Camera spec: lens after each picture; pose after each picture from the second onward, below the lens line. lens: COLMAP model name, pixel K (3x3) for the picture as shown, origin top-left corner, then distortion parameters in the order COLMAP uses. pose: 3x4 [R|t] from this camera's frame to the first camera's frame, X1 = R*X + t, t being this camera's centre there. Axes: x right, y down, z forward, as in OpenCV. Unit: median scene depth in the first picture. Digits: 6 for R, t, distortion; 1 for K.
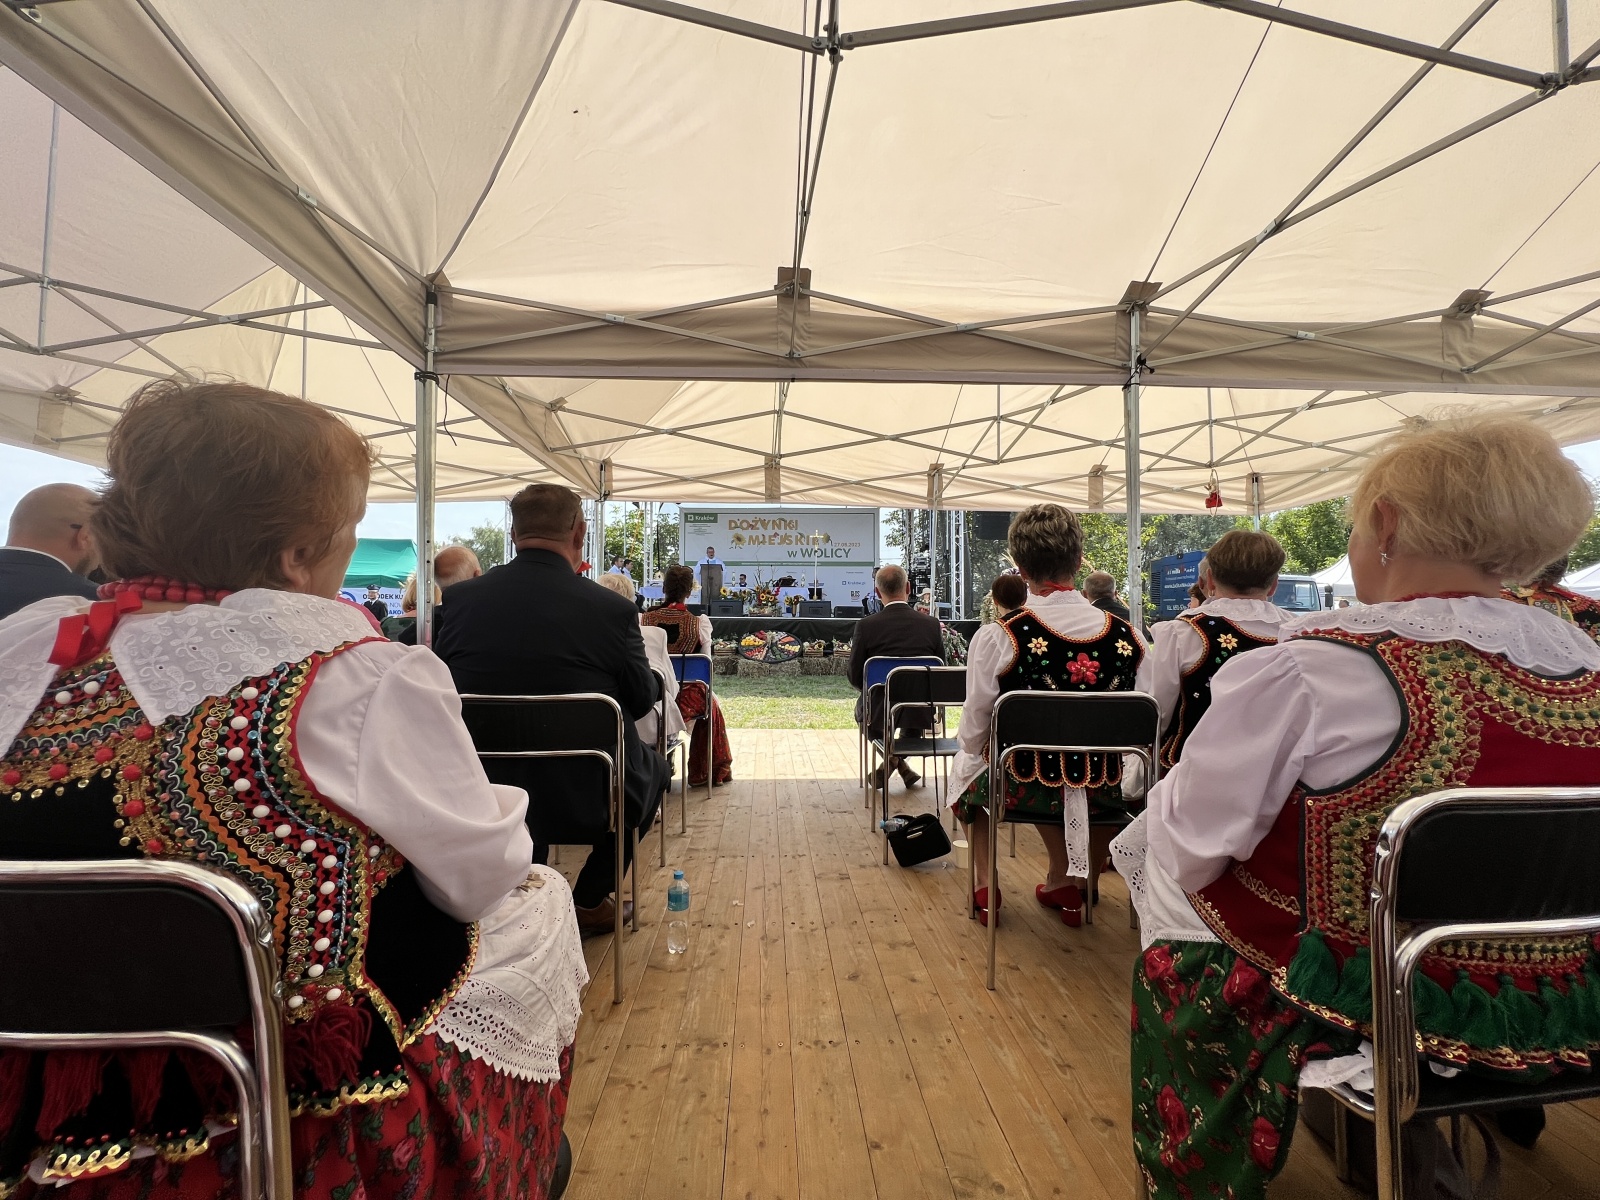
lens RADIAL K [[639.6, 0, 804.2], [0, 639.6, 597.3], [0, 0, 1]] dist [-0.000962, 0.000098]
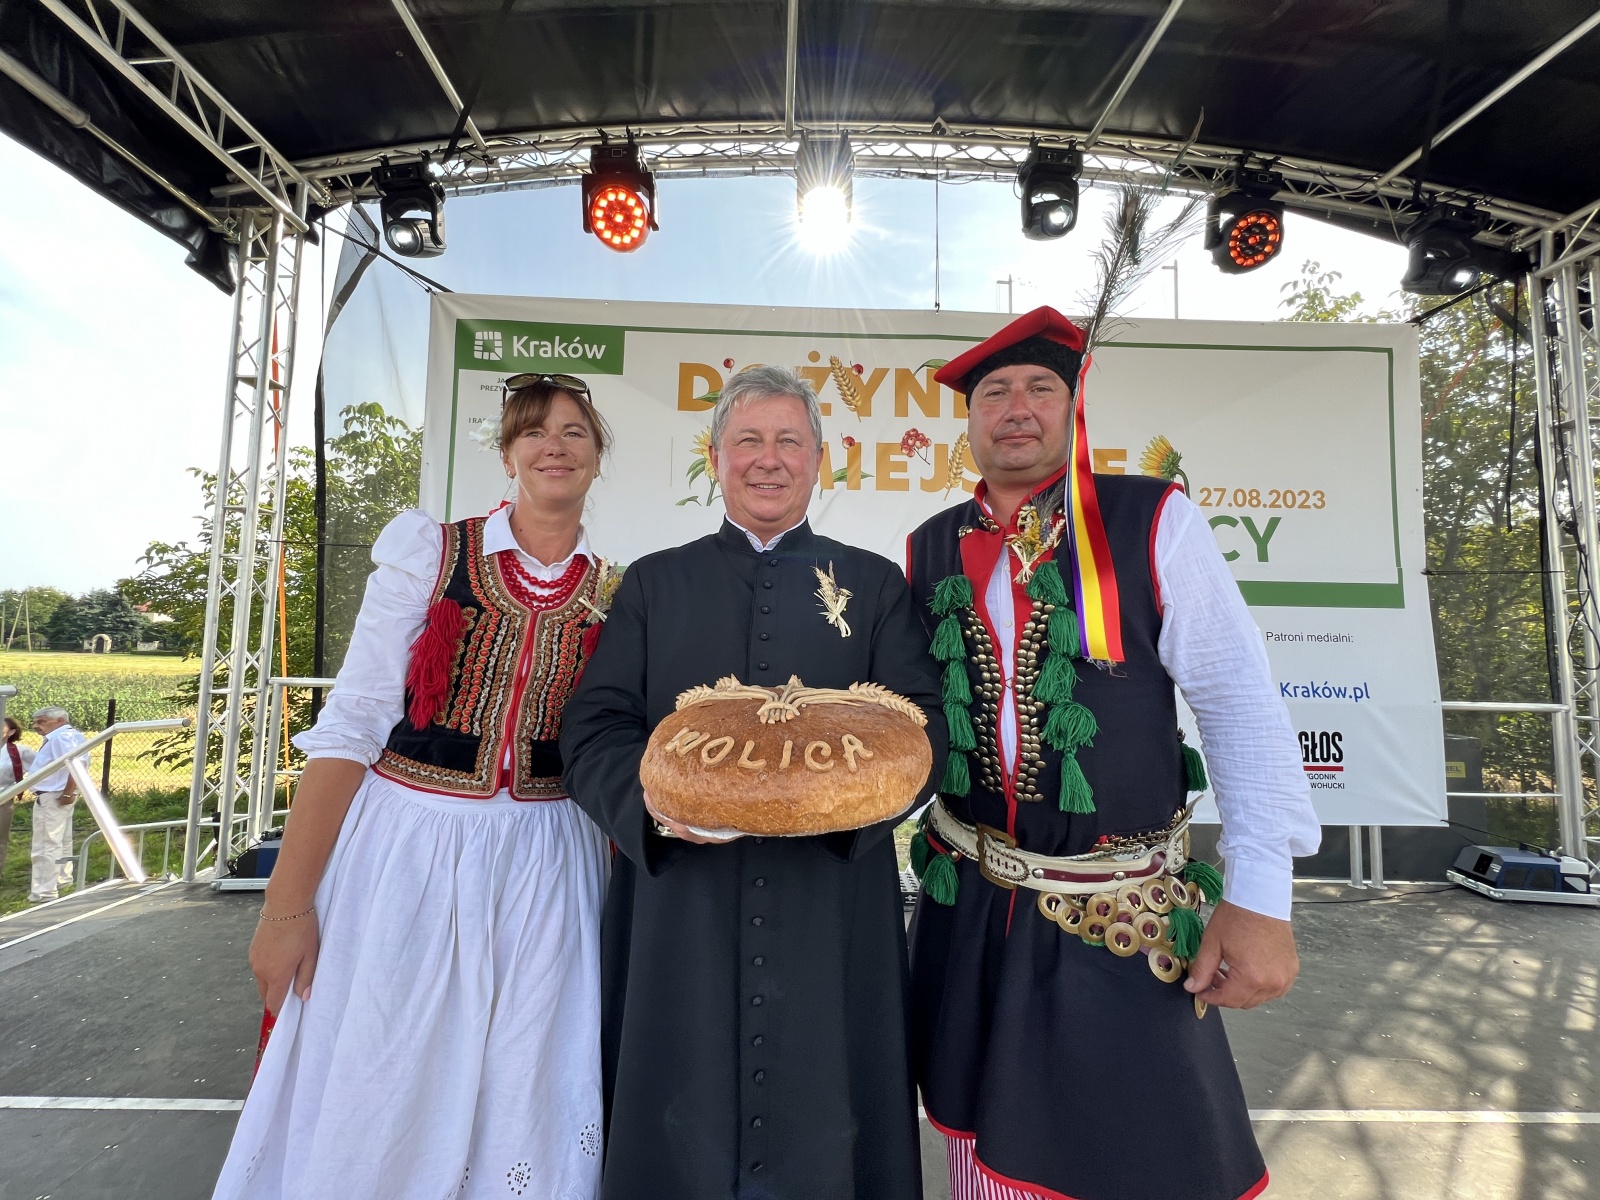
lens RADIAL K [[639.6, 0, 796.7], [0, 639.6, 602.4], [0, 0, 1]] dist [-0.000962, 0.000098]
pose [[0.999626, 0.017783, 0.020758, -0.084475], [-0.017426, 0.999699, -0.017267, -0.043268], [-0.021059, 0.016899, 0.999635, 0.802559]]
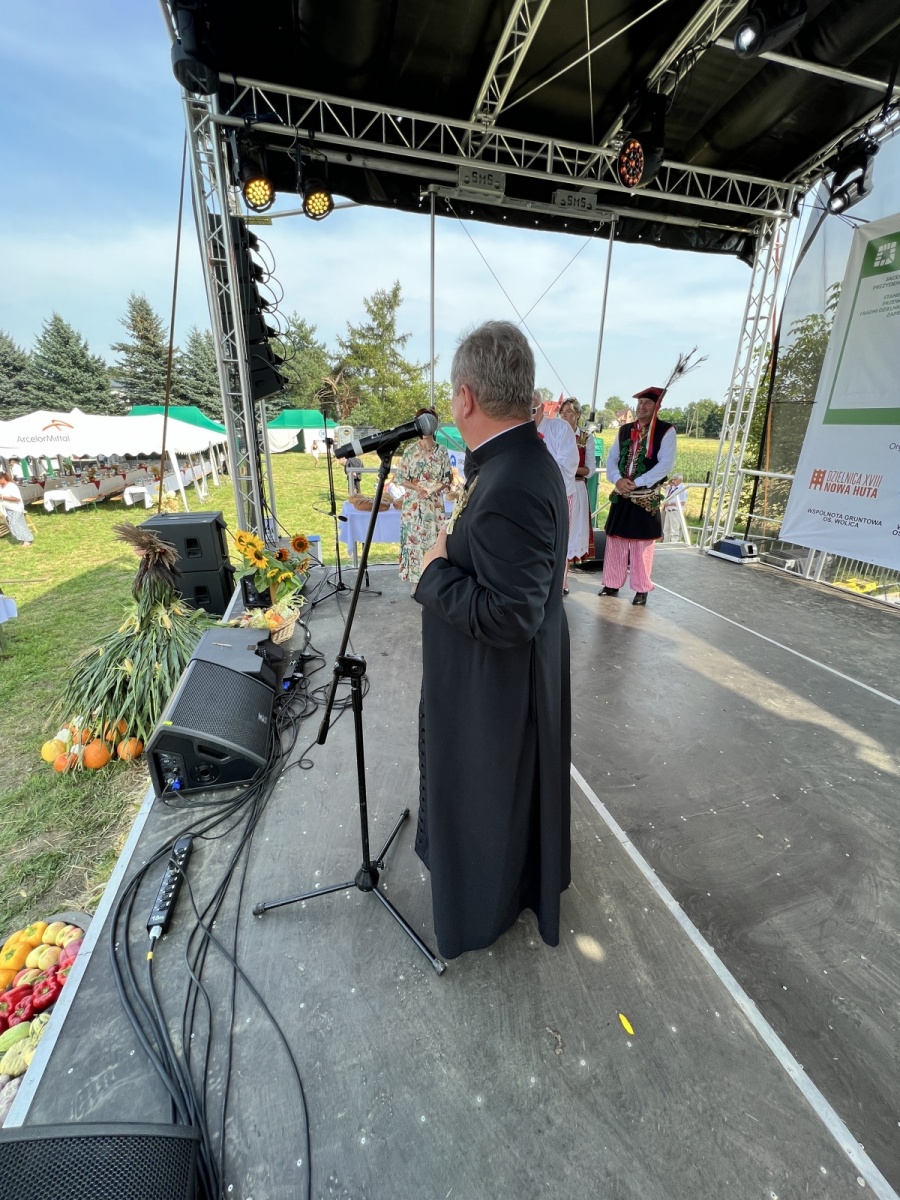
lens RADIAL K [[479.7, 0, 461.1], [0, 479.7, 595.4], [0, 0, 1]] dist [-0.000962, 0.000098]
pose [[0.276982, 0.325014, -0.904238, 0.023898], [0.037921, 0.936626, 0.348272, -0.060289], [0.960127, -0.130755, 0.247103, 0.732013]]
